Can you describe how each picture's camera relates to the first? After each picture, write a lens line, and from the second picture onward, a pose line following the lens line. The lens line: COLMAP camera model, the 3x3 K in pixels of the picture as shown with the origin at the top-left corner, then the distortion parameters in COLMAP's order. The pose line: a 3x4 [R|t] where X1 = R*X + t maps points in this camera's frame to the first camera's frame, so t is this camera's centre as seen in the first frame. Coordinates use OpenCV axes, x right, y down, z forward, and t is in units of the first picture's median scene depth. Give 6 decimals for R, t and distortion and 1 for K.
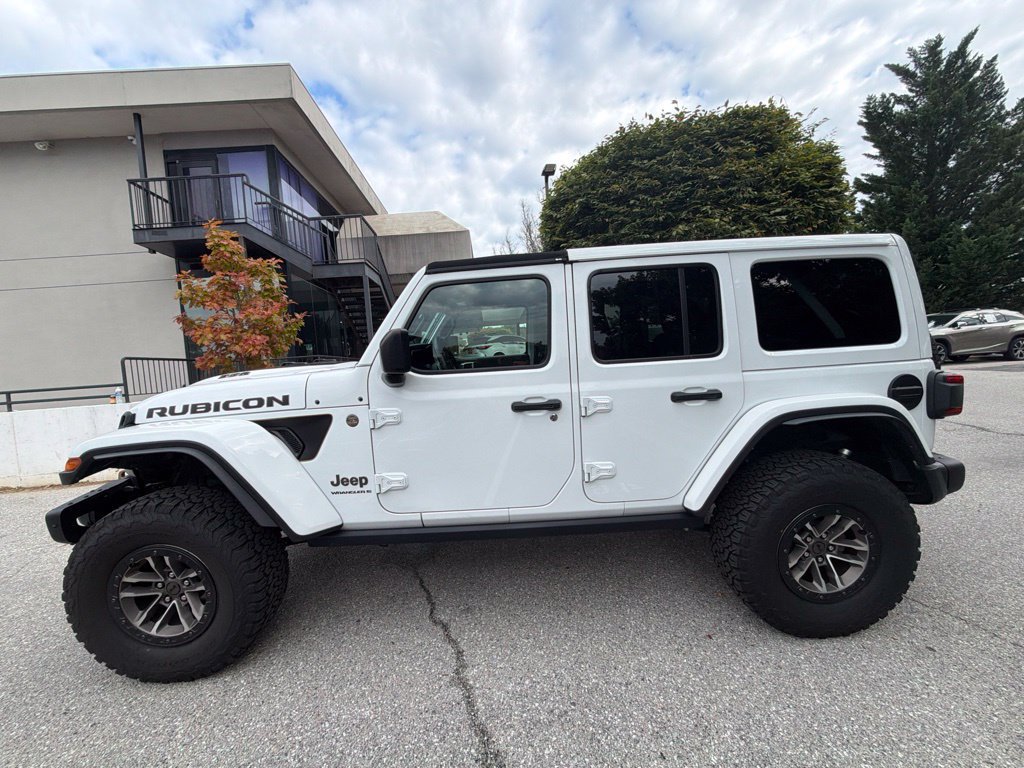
lens RADIAL K [[407.9, 0, 514.0], [0, 407.9, 386.1], [0, 0, 1]] dist [0.000398, -0.000150]
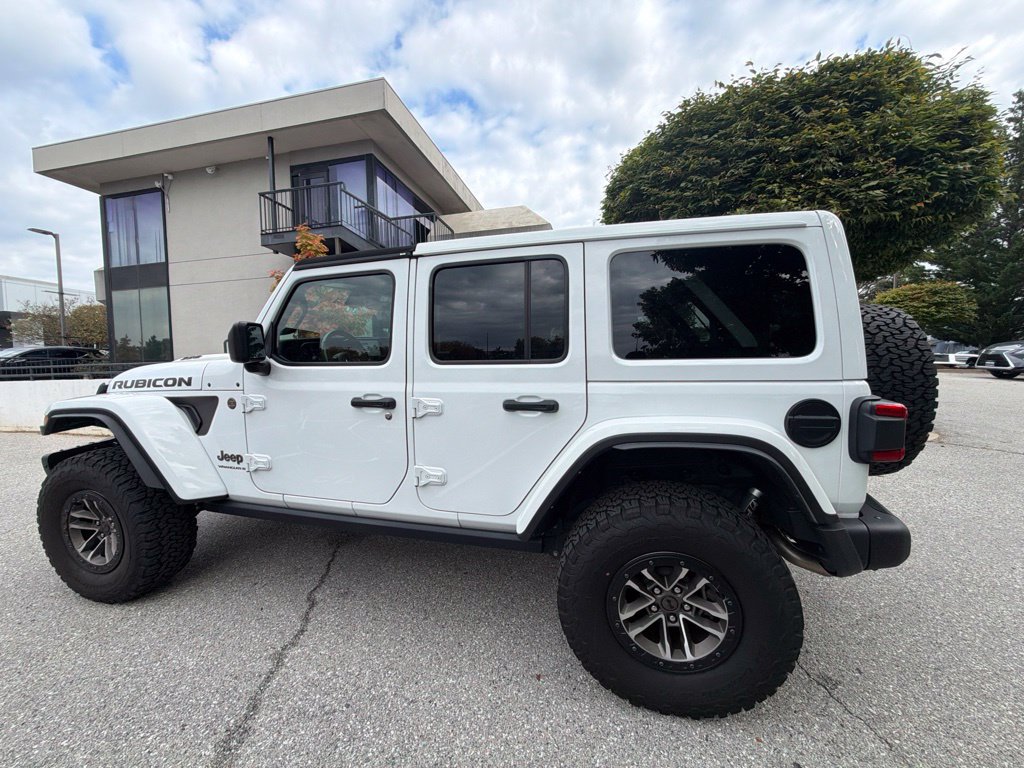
lens RADIAL K [[407.9, 0, 514.2], [0, 407.9, 386.4], [0, 0, 1]] dist [0.000398, -0.000150]
pose [[0.961632, 0.066376, -0.266193, 0.608505], [-0.062307, 0.997775, 0.023711, -0.034751], [0.267175, -0.006215, 0.963628, 0.129241]]
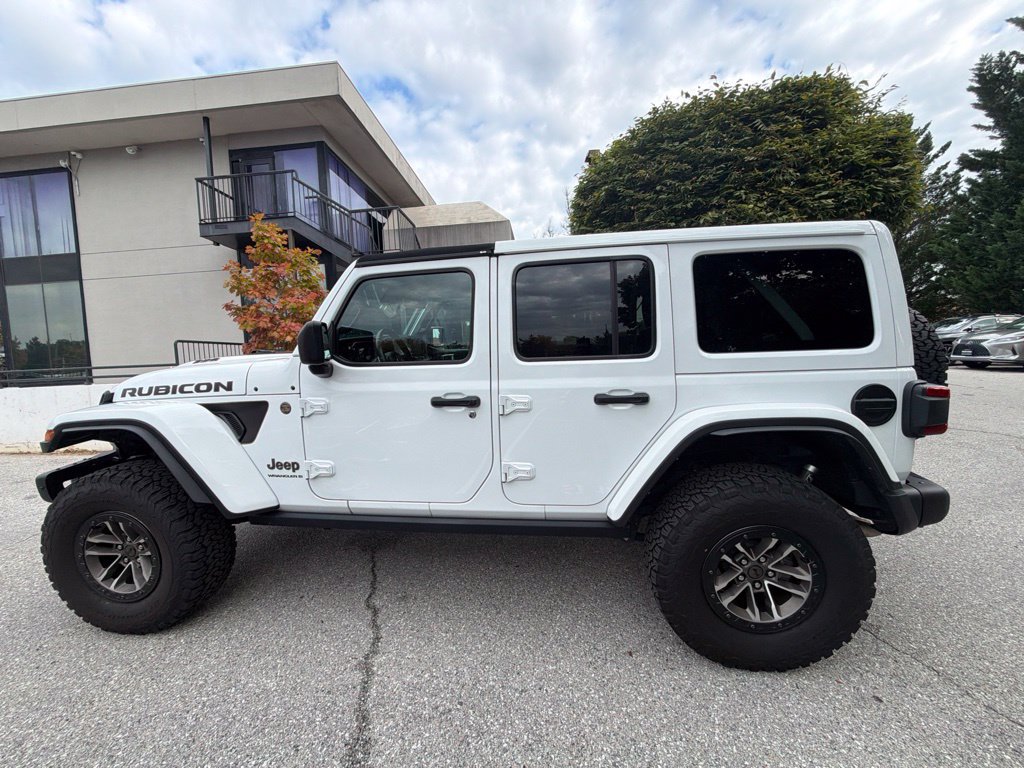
lens RADIAL K [[407.9, 0, 514.4], [0, 407.9, 386.6], [0, 0, 1]] dist [0.000398, -0.000150]
pose [[0.990647, 0.039306, -0.130667, 0.305478], [-0.036163, 0.998999, 0.026344, -0.018348], [0.131571, -0.021372, 0.991076, 0.040164]]
